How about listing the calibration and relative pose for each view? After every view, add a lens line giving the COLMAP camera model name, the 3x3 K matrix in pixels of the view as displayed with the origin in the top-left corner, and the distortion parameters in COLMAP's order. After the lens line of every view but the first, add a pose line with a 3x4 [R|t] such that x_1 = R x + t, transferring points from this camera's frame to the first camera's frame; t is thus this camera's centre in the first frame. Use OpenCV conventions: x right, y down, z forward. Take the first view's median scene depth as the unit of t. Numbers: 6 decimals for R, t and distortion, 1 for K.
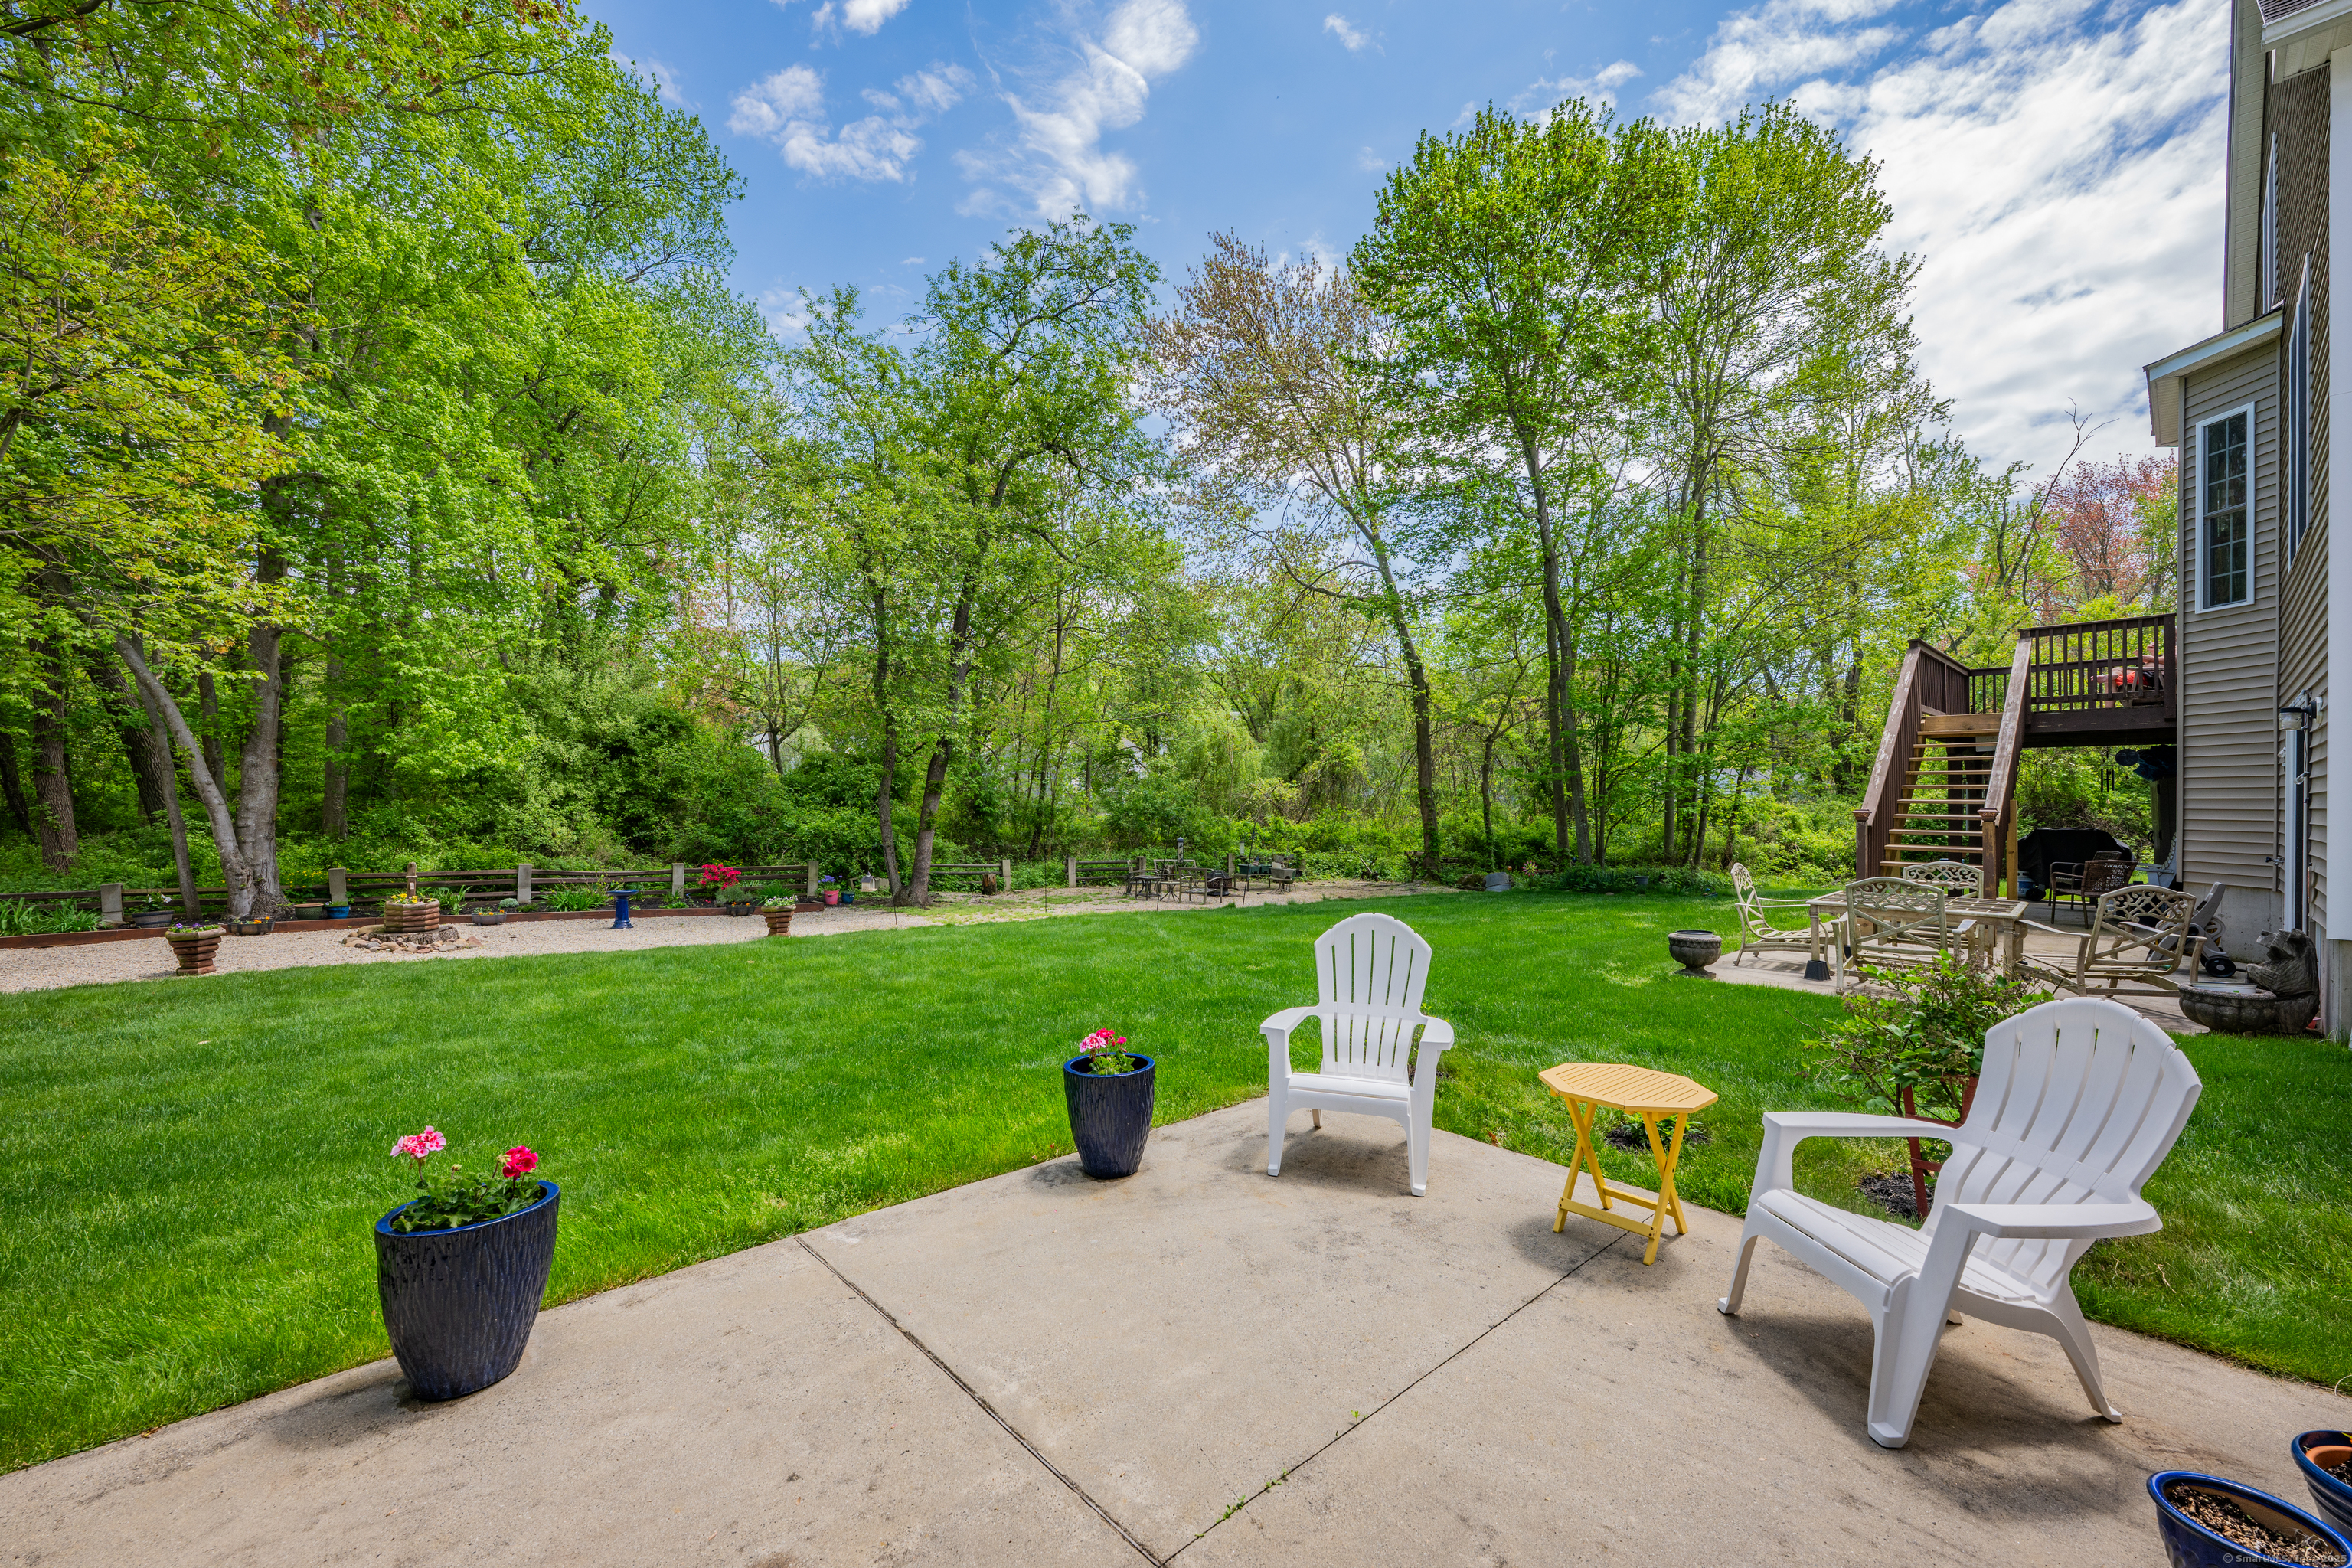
lens RADIAL K [[931.2, 0, 1176.0], [0, 931.2, 796.2], [0, 0, 1]] dist [-0.002466, 0.000083]
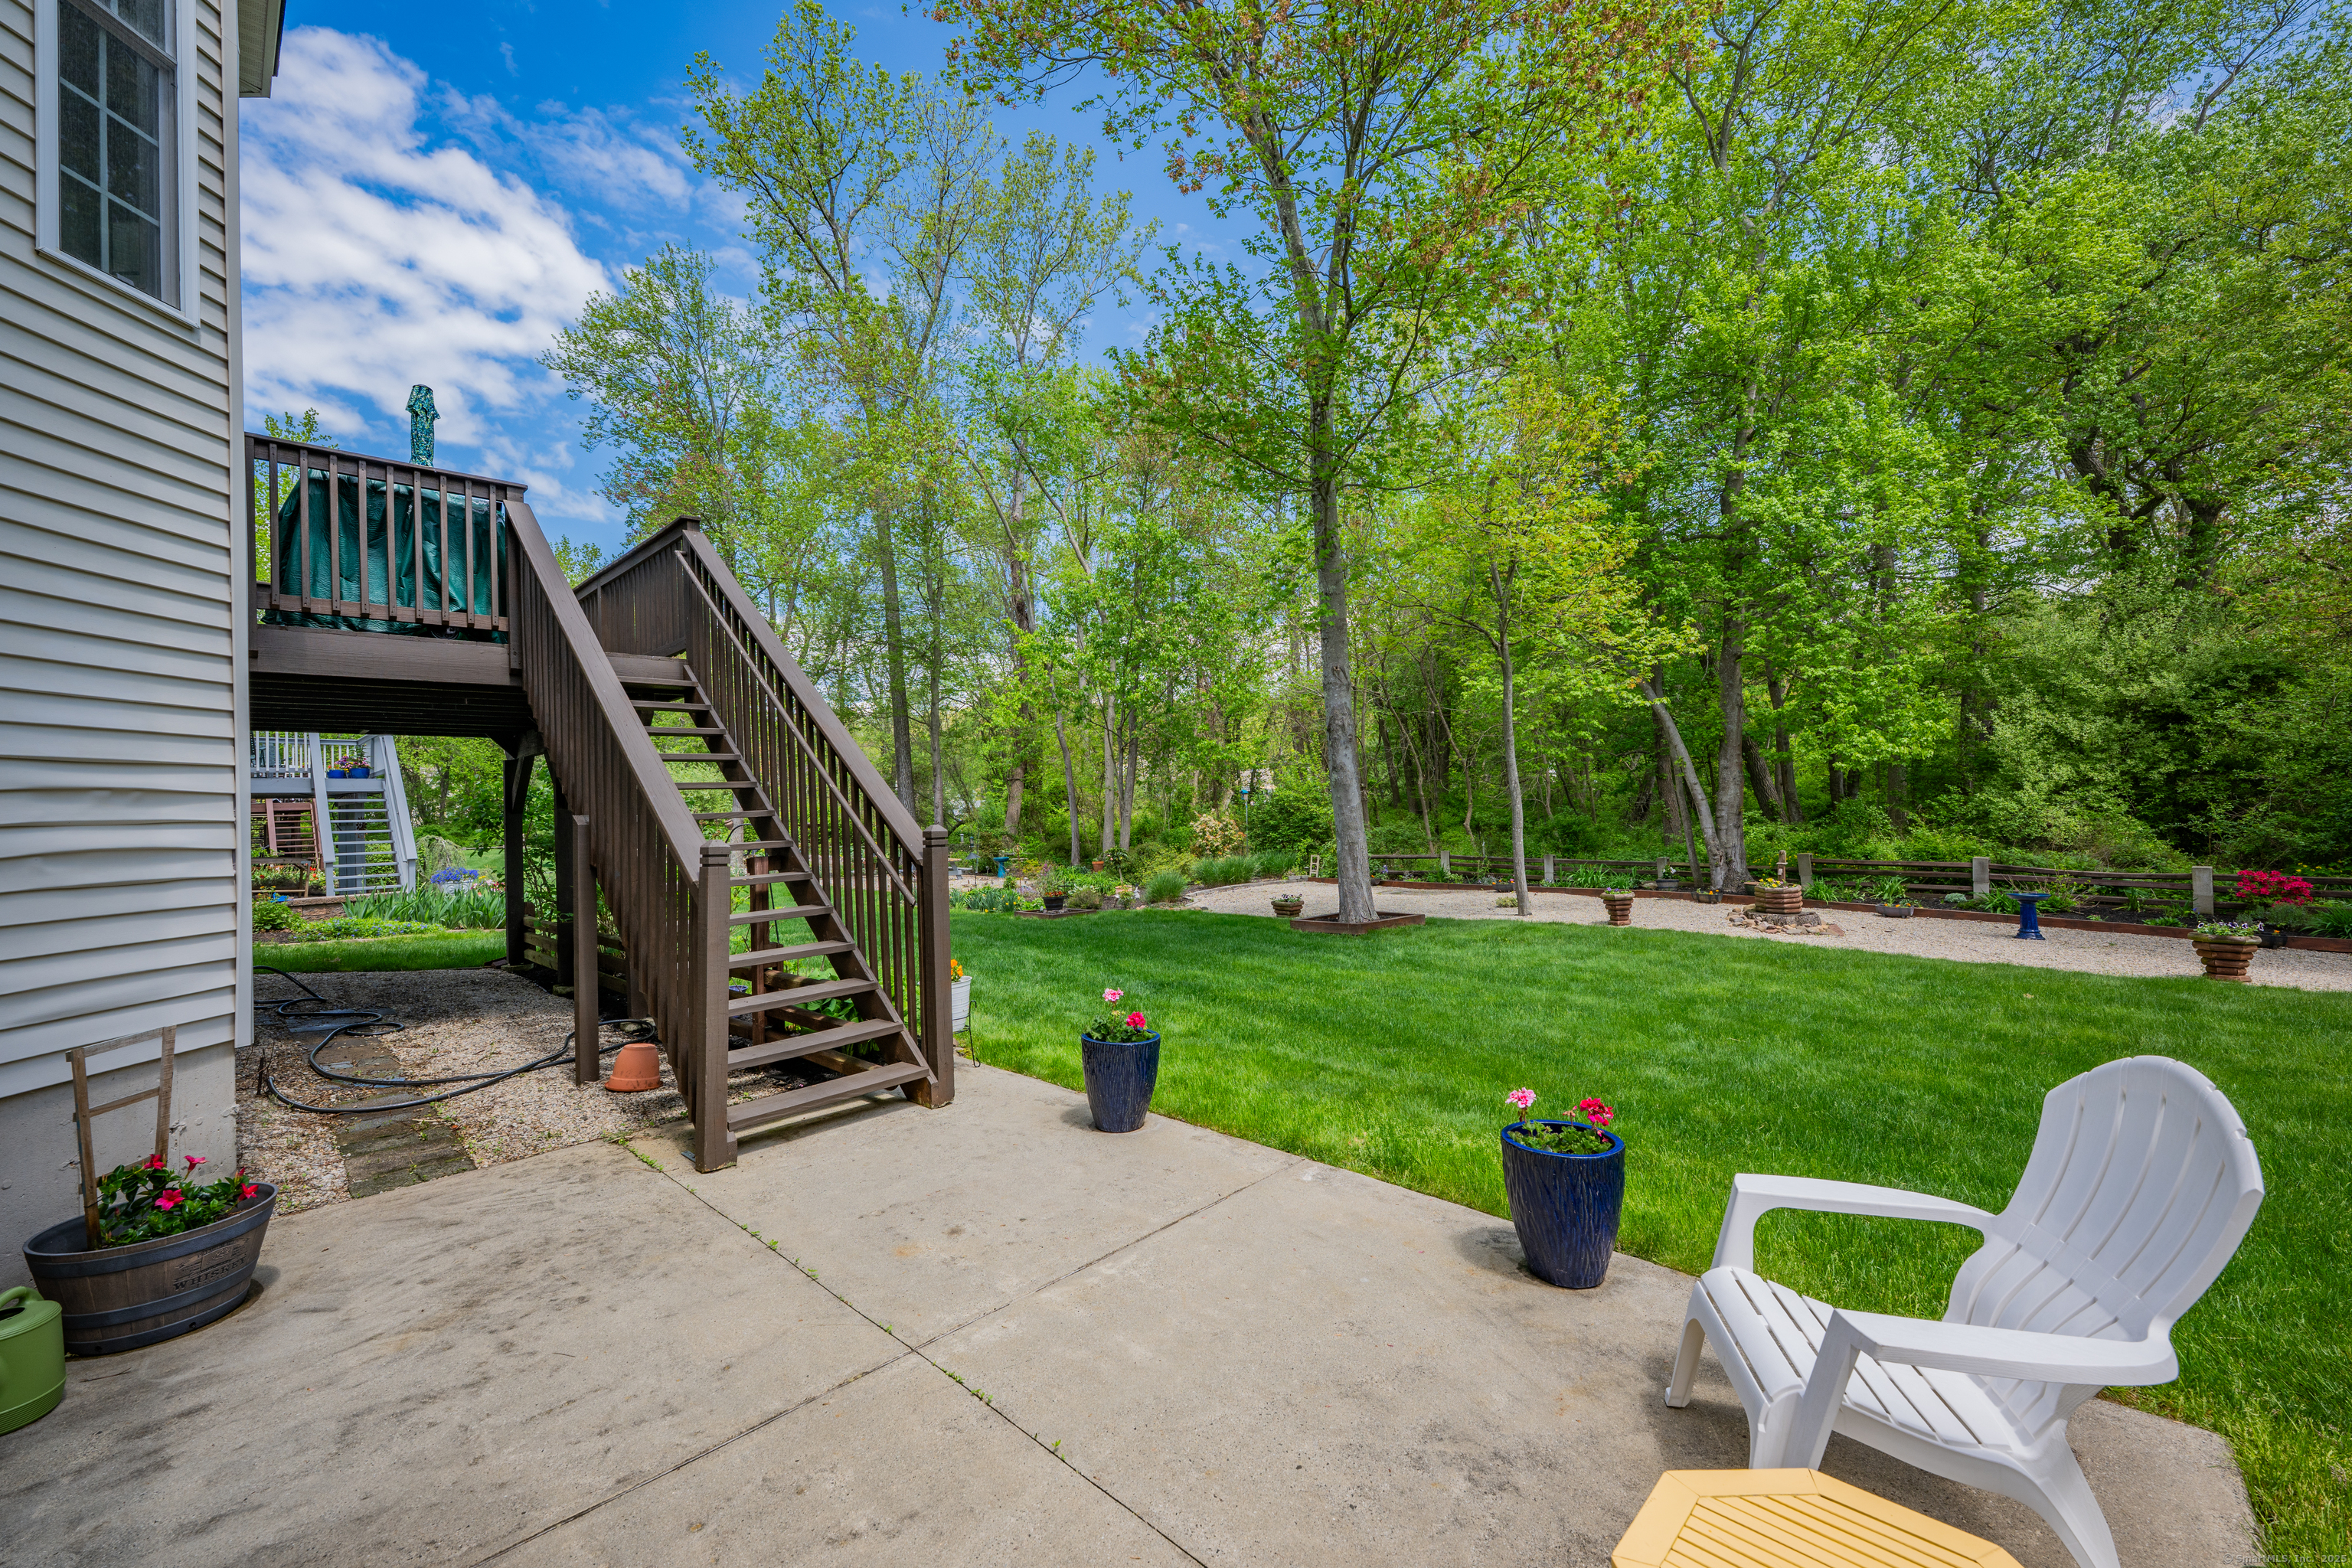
lens RADIAL K [[931.2, 0, 1175.3], [0, 931.2, 782.7], [0, 0, 1]] dist [-0.002466, 0.000083]
pose [[0.072003, -0.032572, -0.996872, 0.198140], [0.034303, 0.998956, -0.030163, -0.000233], [0.996814, -0.032024, 0.073045, 0.176588]]
